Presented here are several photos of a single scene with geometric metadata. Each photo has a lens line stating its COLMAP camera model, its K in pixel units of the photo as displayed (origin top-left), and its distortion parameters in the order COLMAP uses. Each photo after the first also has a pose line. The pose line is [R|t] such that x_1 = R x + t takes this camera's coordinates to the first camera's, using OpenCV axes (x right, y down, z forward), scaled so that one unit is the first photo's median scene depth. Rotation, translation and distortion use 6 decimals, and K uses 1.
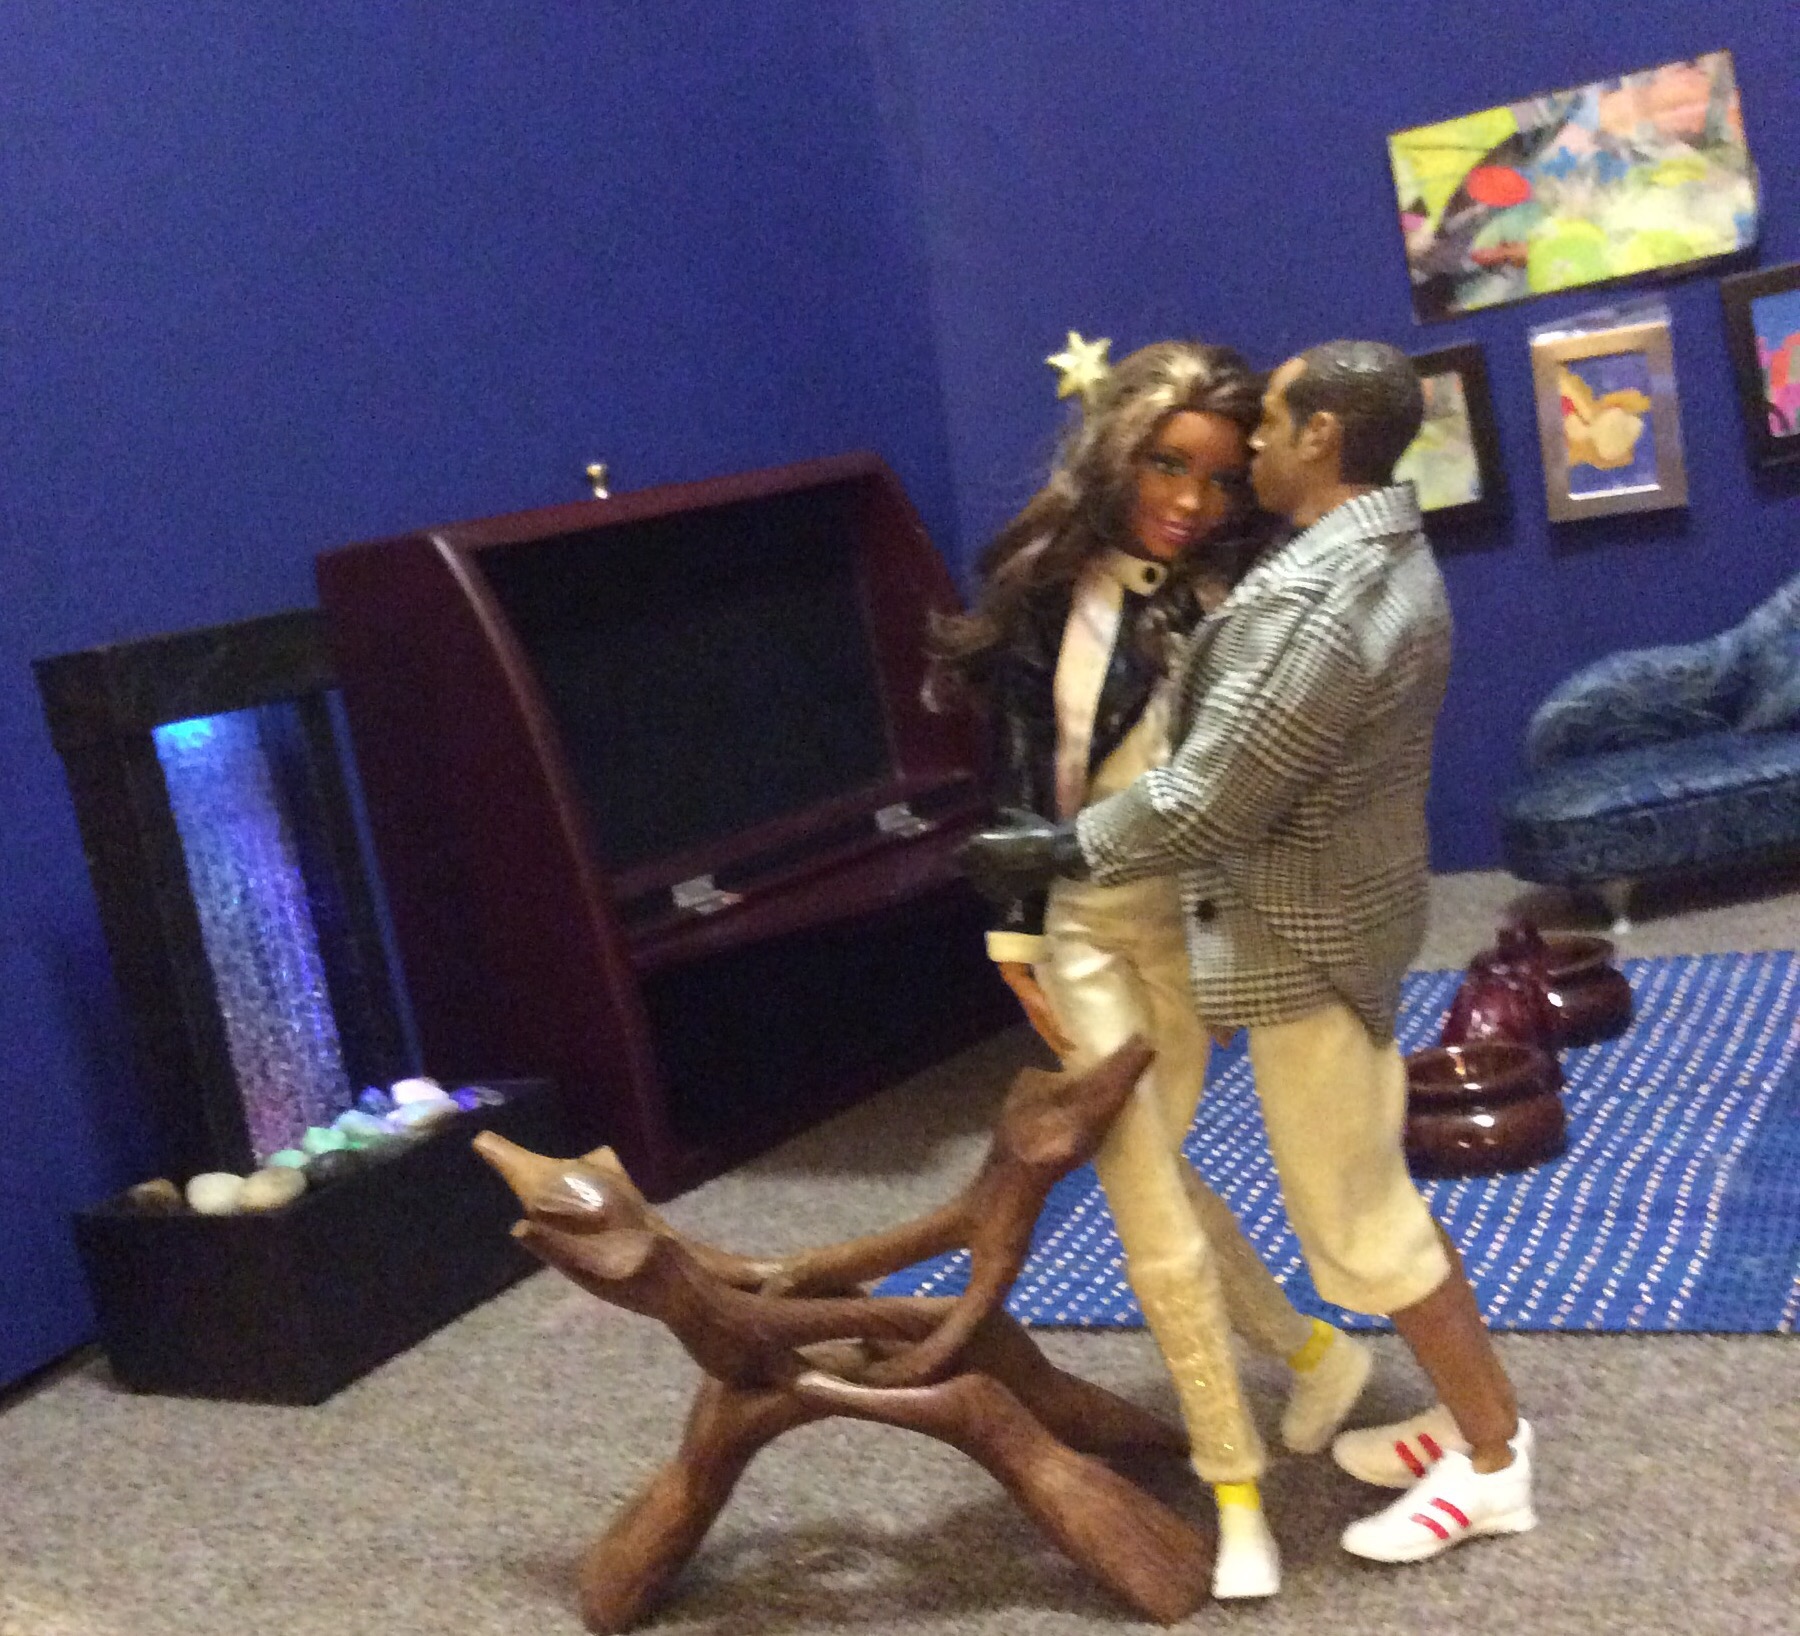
lens RADIAL K [[2381.8, 0, 821.8], [0, 2381.8, 788.1], [0, 0, 1]] dist [0.151626, -0.409012]
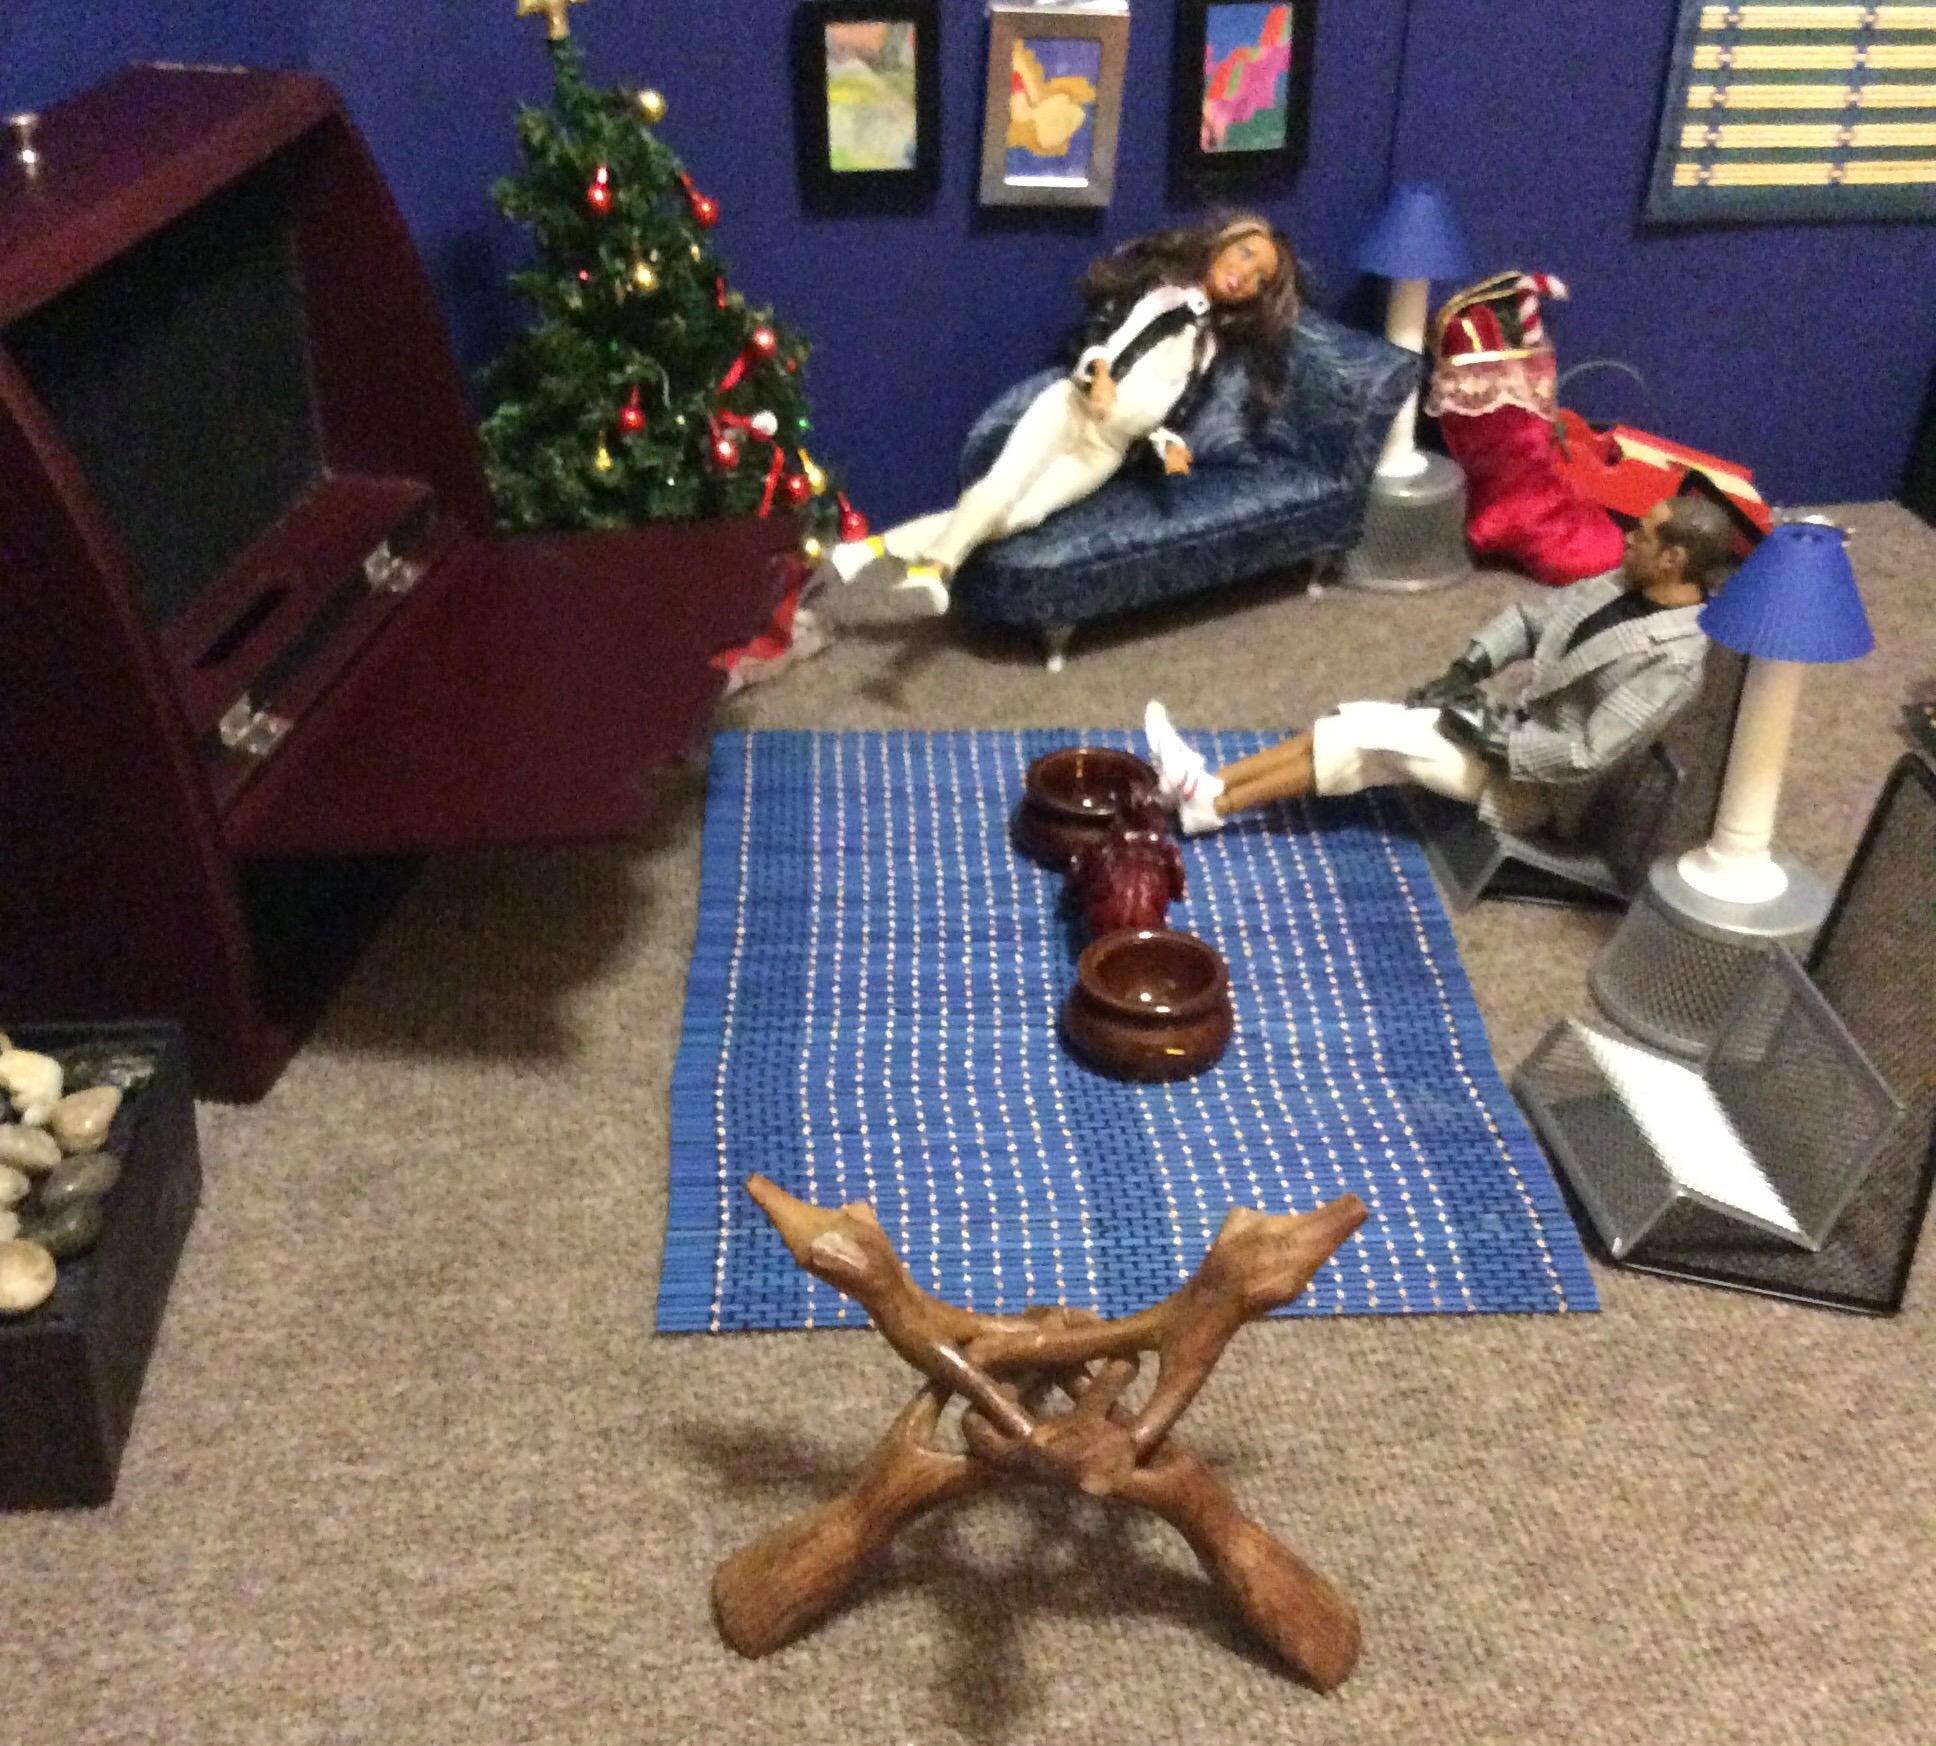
lens RADIAL K [[2355.1, 0, 973.5], [0, 2355.1, 910.2], [0, 0, 1]] dist [0.179497, -0.407231]
pose [[0.832422, -0.097049, 0.545578, -0.262358], [-0.117182, 0.931451, 0.344480, -0.185787], [-0.541610, -0.350685, 0.763988, 0.183336]]
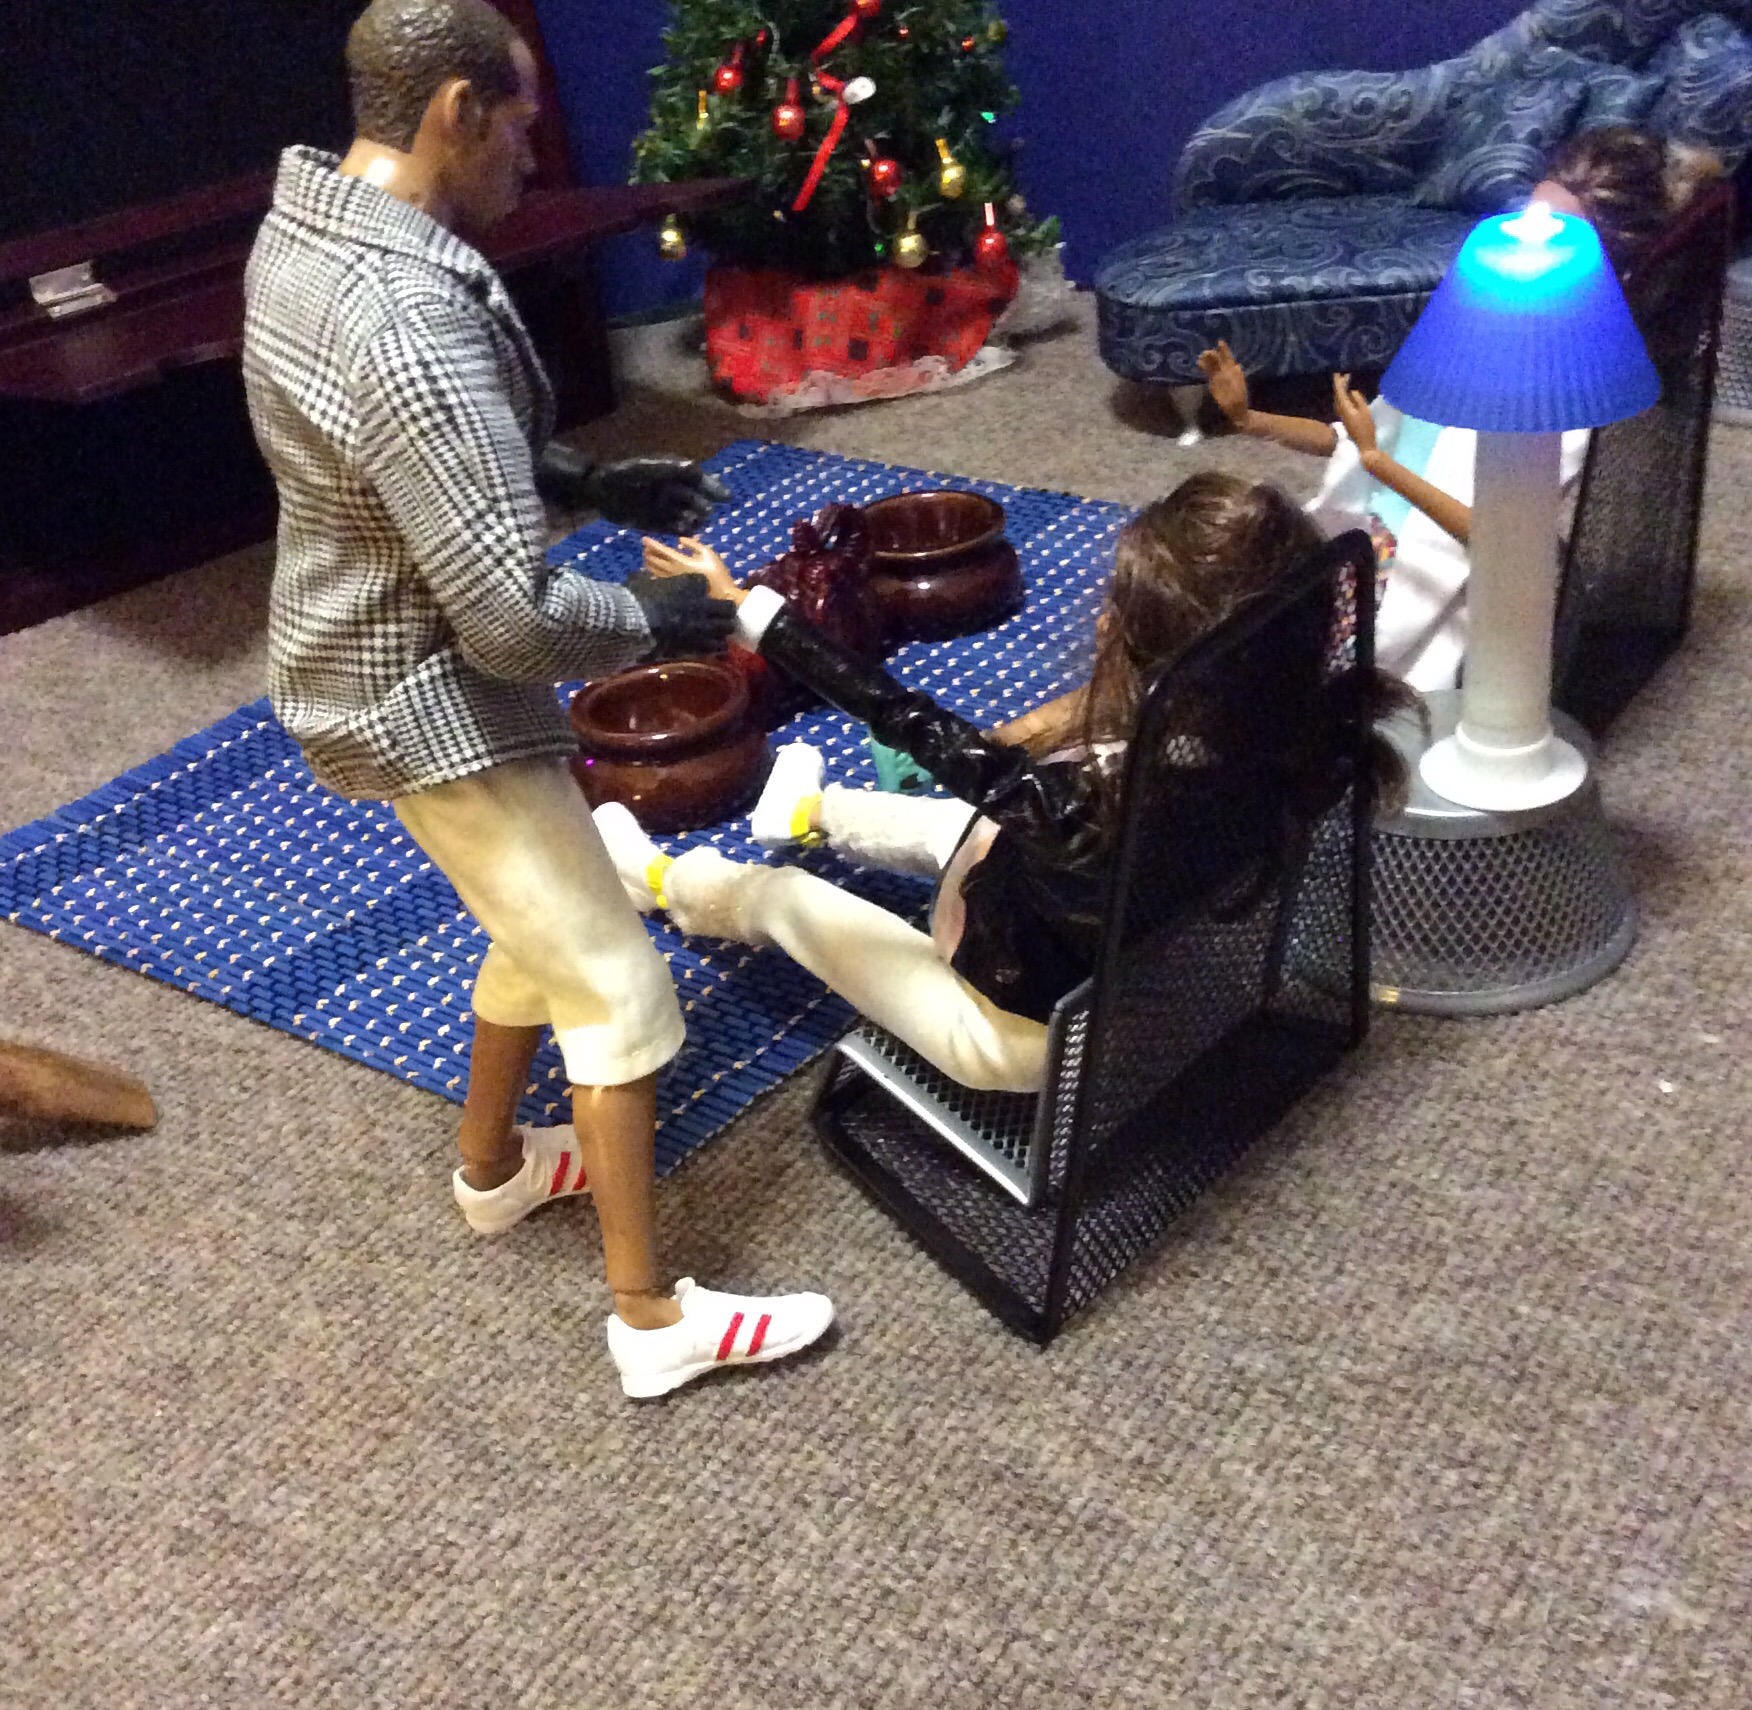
lens RADIAL K [[2359.0, 0, 808.5], [0, 2359.0, 952.5], [0, 0, 1]] dist [0.159106, -0.391941]
pose [[0.980830, 0.159864, -0.111429, 0.309254], [-0.093503, 0.887792, 0.450647, -0.141321], [0.170968, -0.431589, 0.885721, 0.146444]]
